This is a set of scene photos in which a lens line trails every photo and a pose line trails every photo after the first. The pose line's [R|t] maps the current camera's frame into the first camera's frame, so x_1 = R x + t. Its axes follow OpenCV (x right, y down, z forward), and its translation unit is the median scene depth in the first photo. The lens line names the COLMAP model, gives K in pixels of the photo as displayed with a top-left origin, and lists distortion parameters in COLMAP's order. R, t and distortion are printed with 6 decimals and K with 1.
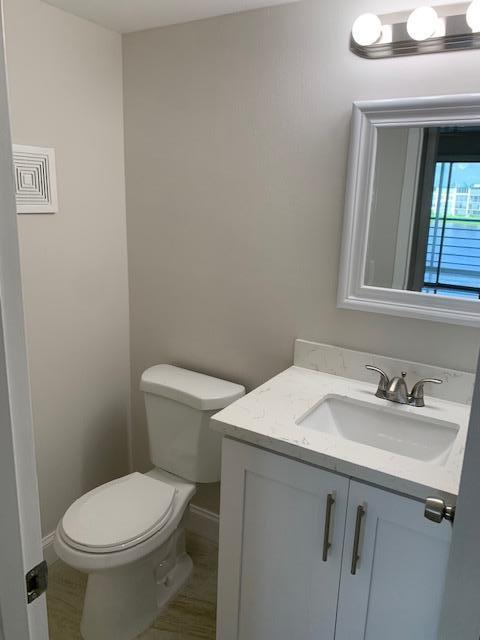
lens RADIAL K [[489.5, 0, 242.6], [0, 489.5, 317.9], [0, 0, 1]] dist [0.015208, -0.029821]
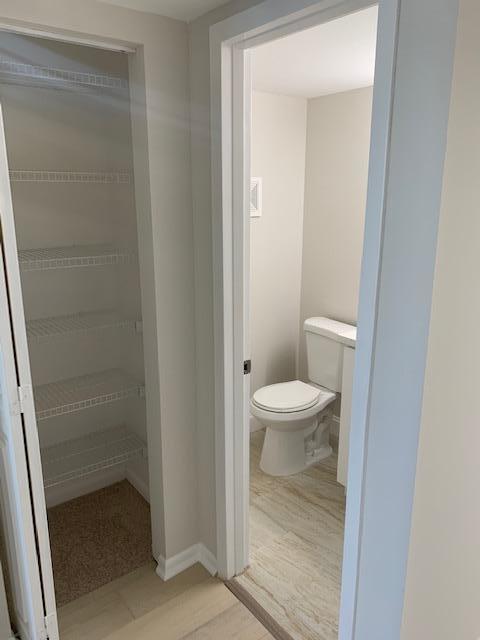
lens RADIAL K [[489.5, 0, 241.4], [0, 489.5, 322.3], [0, 0, 1]] dist [0.015208, -0.029821]
pose [[0.927555, 0.061475, -0.368595, 0.179871], [-0.060494, 0.998067, 0.014230, 0.115350], [0.368757, 0.009099, 0.929481, -0.526266]]
